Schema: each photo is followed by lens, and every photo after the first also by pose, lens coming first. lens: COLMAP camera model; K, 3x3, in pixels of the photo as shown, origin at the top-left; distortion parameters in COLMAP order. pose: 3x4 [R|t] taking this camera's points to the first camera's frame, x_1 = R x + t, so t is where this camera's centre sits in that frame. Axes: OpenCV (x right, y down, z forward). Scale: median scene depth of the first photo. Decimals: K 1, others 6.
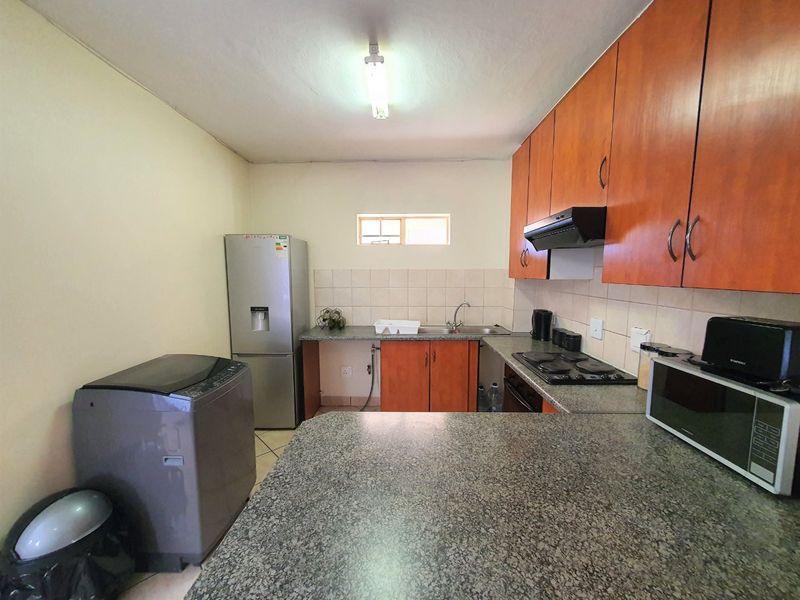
lens RADIAL K [[316.3, 0, 399.6], [0, 316.3, 309.3], [0, 0, 1]] dist [0.000632, -0.000554]
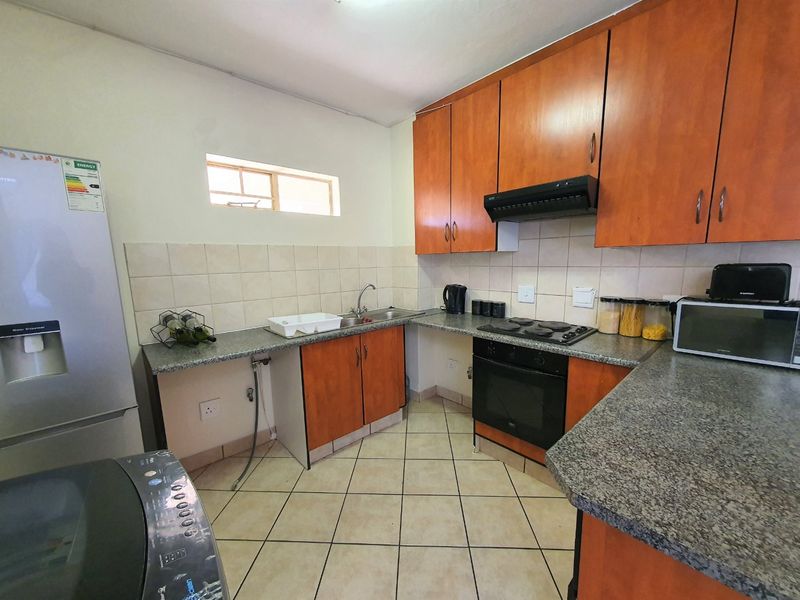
lens RADIAL K [[316.3, 0, 399.6], [0, 316.3, 309.3], [0, 0, 1]] dist [0.000632, -0.000554]
pose [[0.729324, -0.119566, 0.673639, -0.355501], [0.099820, 0.992671, 0.068121, -0.005621], [-0.676847, 0.017560, 0.735914, 0.342452]]
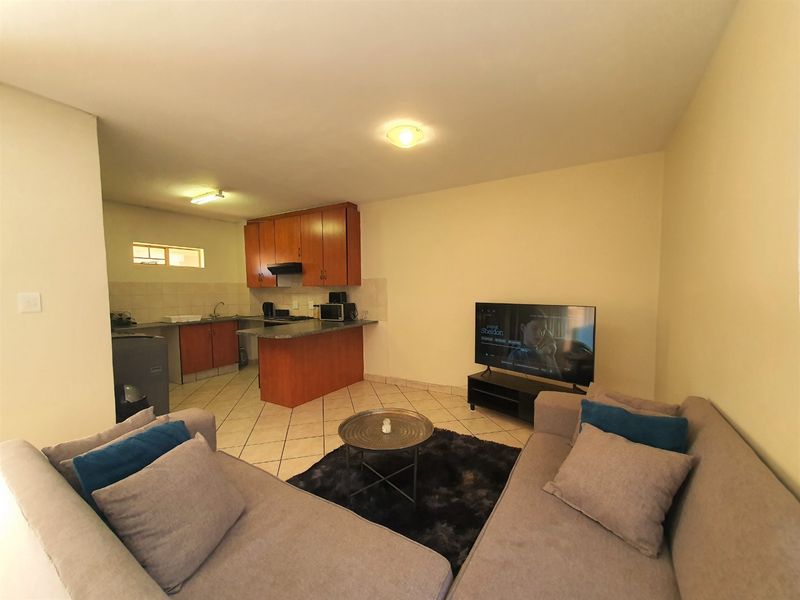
lens RADIAL K [[316.3, 0, 399.6], [0, 316.3, 309.3], [0, 0, 1]] dist [0.000632, -0.000554]
pose [[0.499691, -0.057883, 0.864267, -0.869634], [0.110577, 0.993864, 0.002630, 0.131293], [-0.859117, 0.094253, 0.503026, -0.754399]]
